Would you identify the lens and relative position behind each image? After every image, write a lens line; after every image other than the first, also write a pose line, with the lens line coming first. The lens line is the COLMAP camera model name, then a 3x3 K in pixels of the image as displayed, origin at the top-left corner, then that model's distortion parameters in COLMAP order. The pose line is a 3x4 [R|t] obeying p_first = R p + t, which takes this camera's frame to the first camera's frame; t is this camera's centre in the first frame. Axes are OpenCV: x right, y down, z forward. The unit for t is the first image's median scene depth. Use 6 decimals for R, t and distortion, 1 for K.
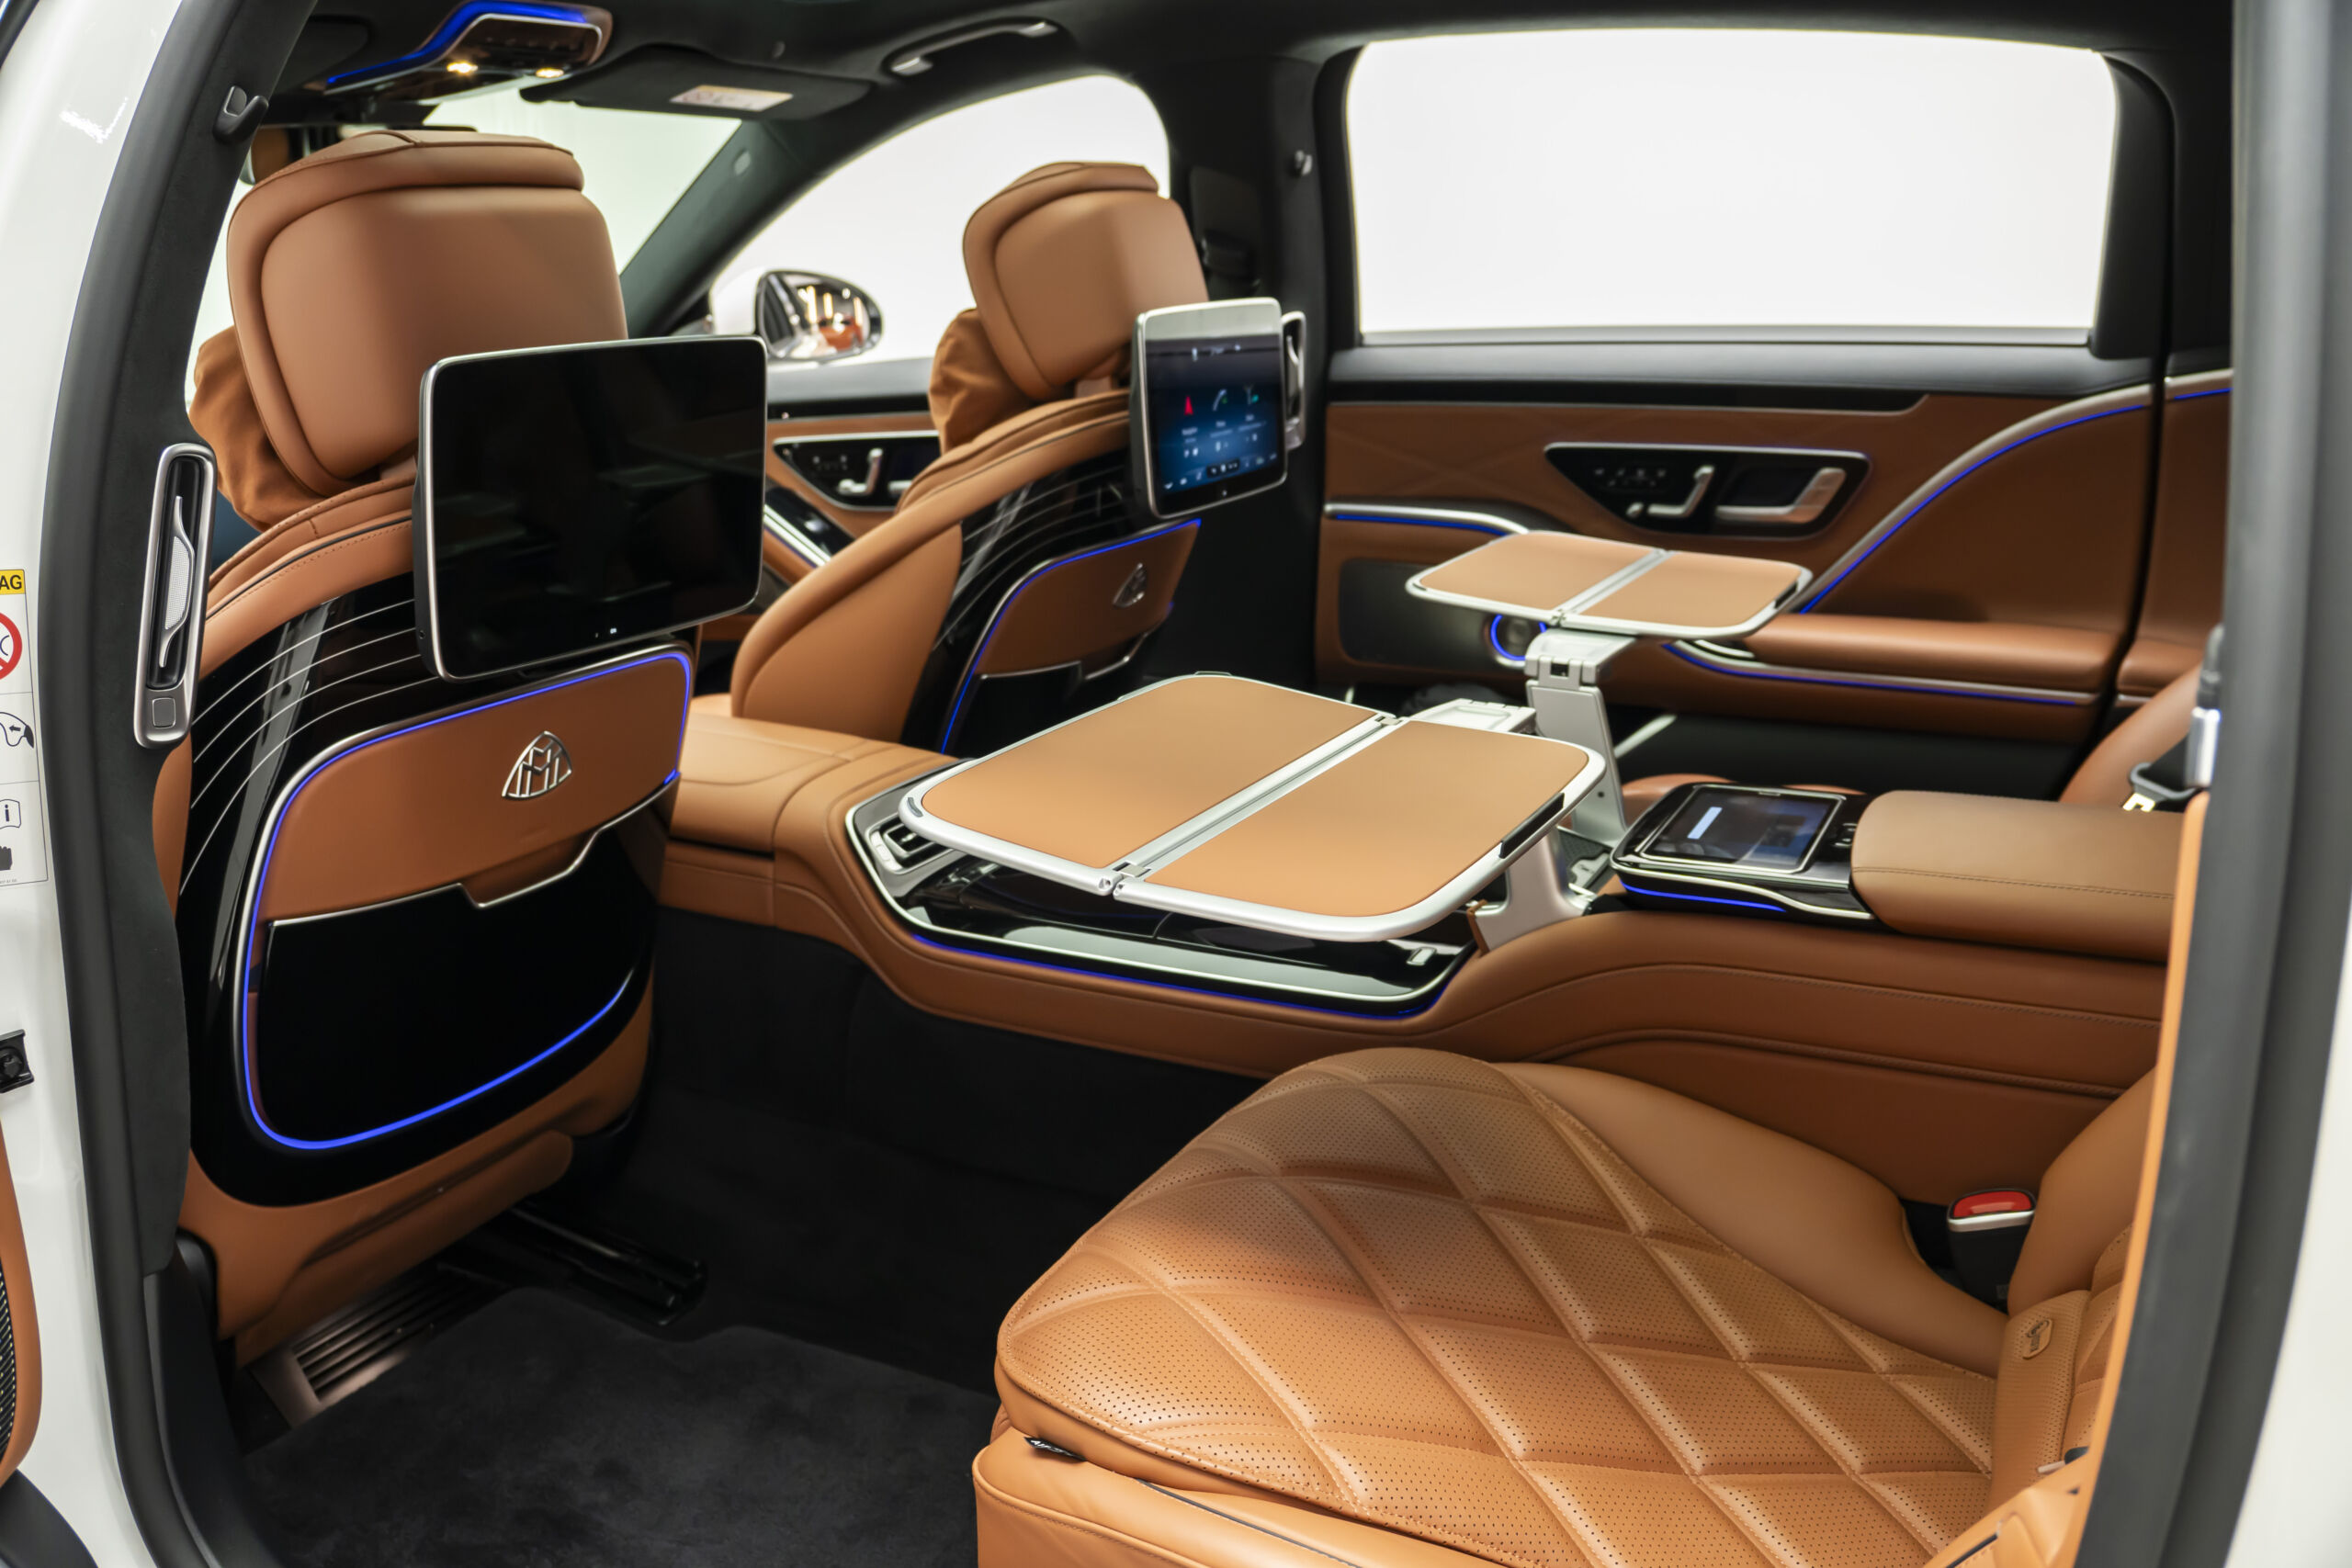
lens RADIAL K [[1897.4, 0, 1160.3], [0, 1897.4, 795.4], [0, 0, 1]] dist [-0.205104, 0.116527]
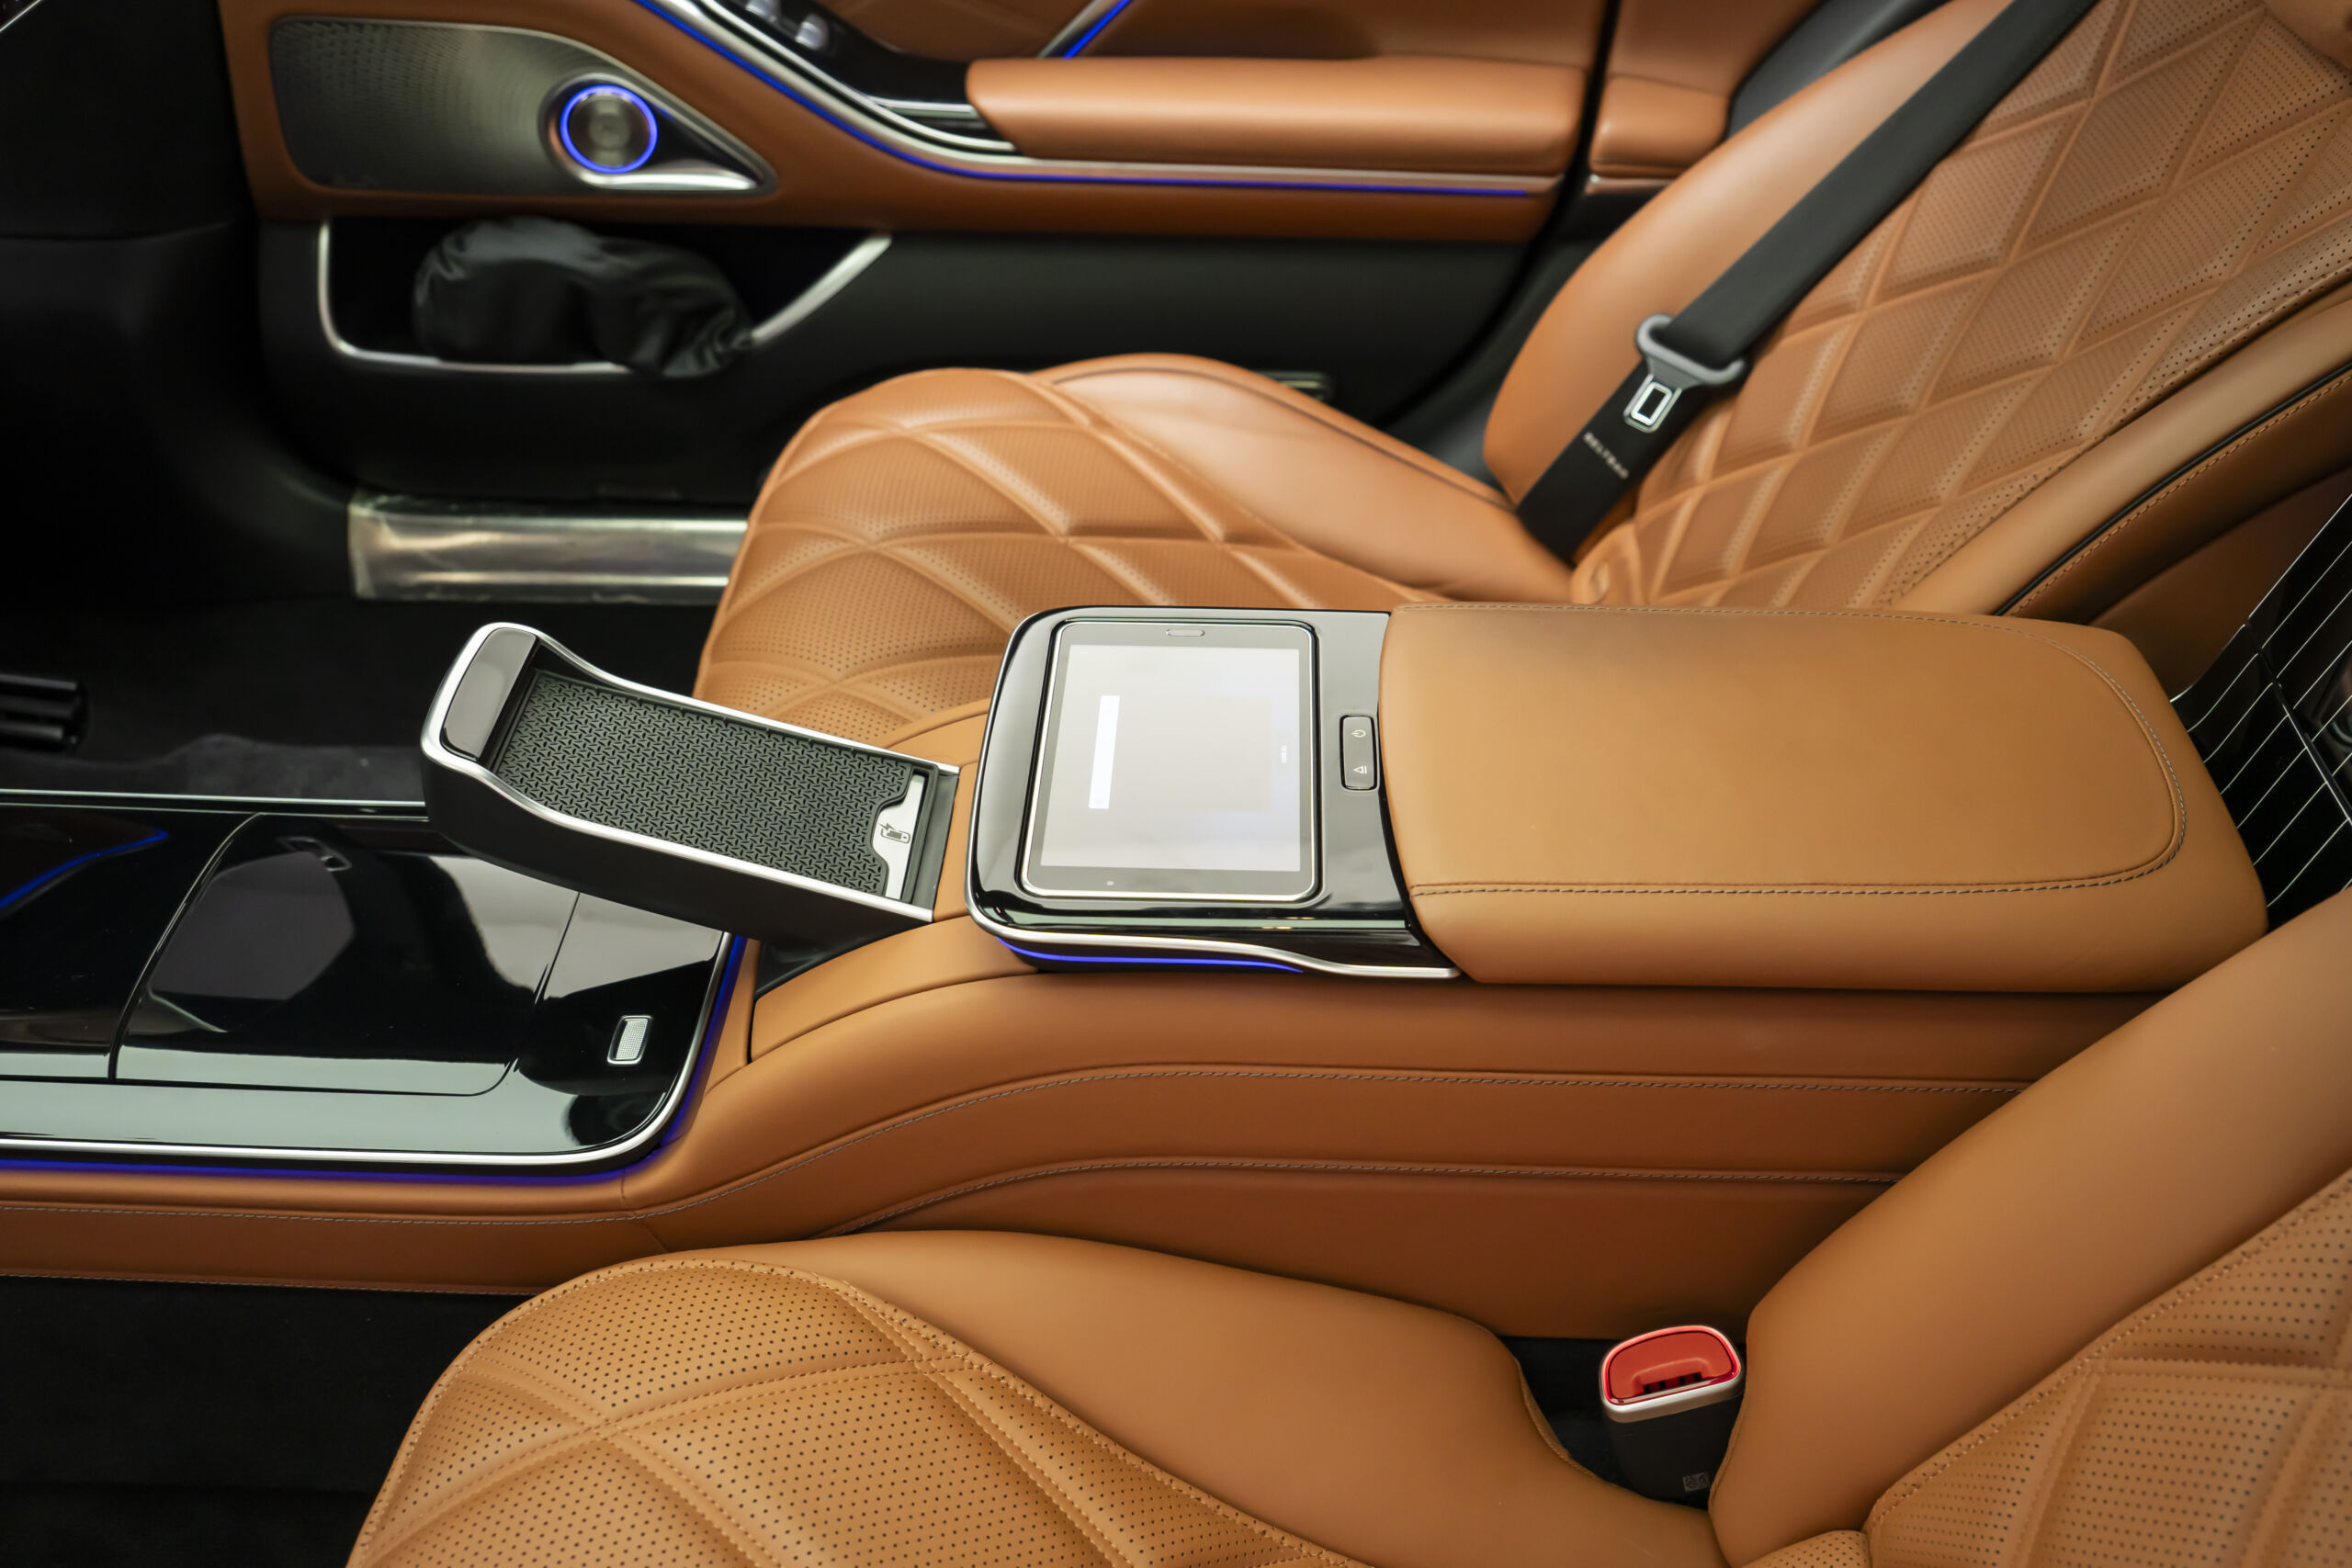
lens RADIAL K [[2423.2, 0, 1176.0], [0, 2423.2, 784.0], [0, 0, 1]] dist [-0.062889, 0.003811]
pose [[0.896752, -0.227269, 0.379718, 0.026258], [0.084802, 0.930402, 0.356595, -0.193267], [-0.434333, -0.287576, 0.853613, 0.300799]]
